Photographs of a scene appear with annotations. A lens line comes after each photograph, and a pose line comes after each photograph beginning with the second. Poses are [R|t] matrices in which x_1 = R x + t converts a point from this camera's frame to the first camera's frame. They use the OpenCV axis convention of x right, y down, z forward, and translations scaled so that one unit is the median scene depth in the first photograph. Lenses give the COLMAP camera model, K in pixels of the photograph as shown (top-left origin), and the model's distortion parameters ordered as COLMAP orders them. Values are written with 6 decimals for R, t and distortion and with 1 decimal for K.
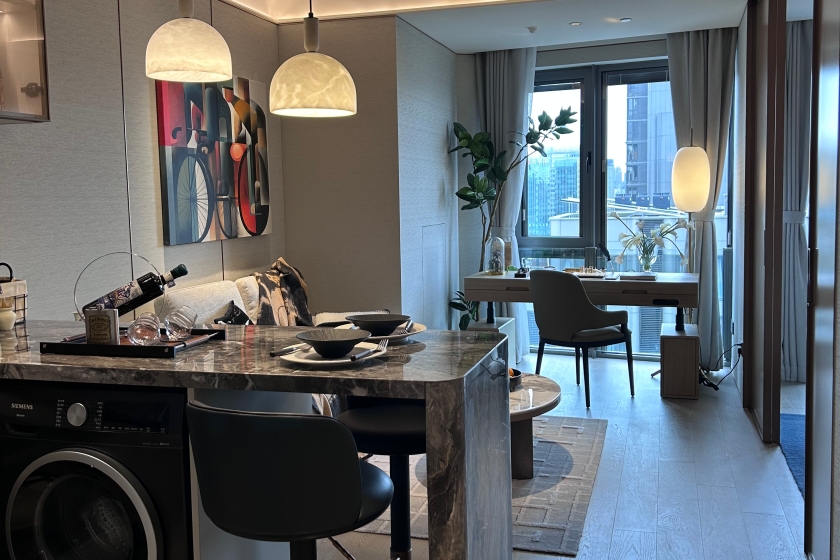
lens RADIAL K [[833.7, 0, 419.4], [0, 833.7, 255.3], [0, 0, 1]] dist [0.209196, -0.574150]
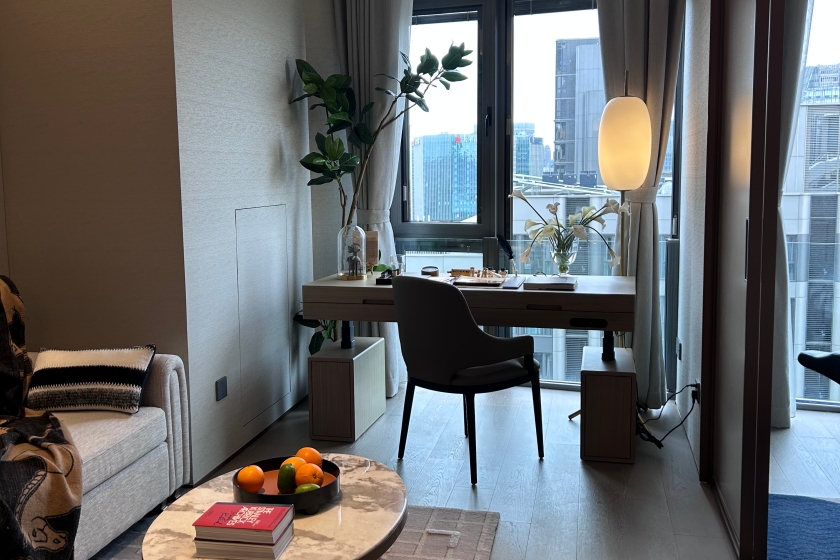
lens RADIAL K [[833.7, 0, 419.4], [0, 833.7, 255.3], [0, 0, 1]] dist [0.209196, -0.574150]
pose [[0.996735, -0.001662, 0.080729, 0.087072], [-0.000519, 0.999636, 0.026983, -0.014550], [-0.080745, -0.026937, 0.996371, 0.291157]]
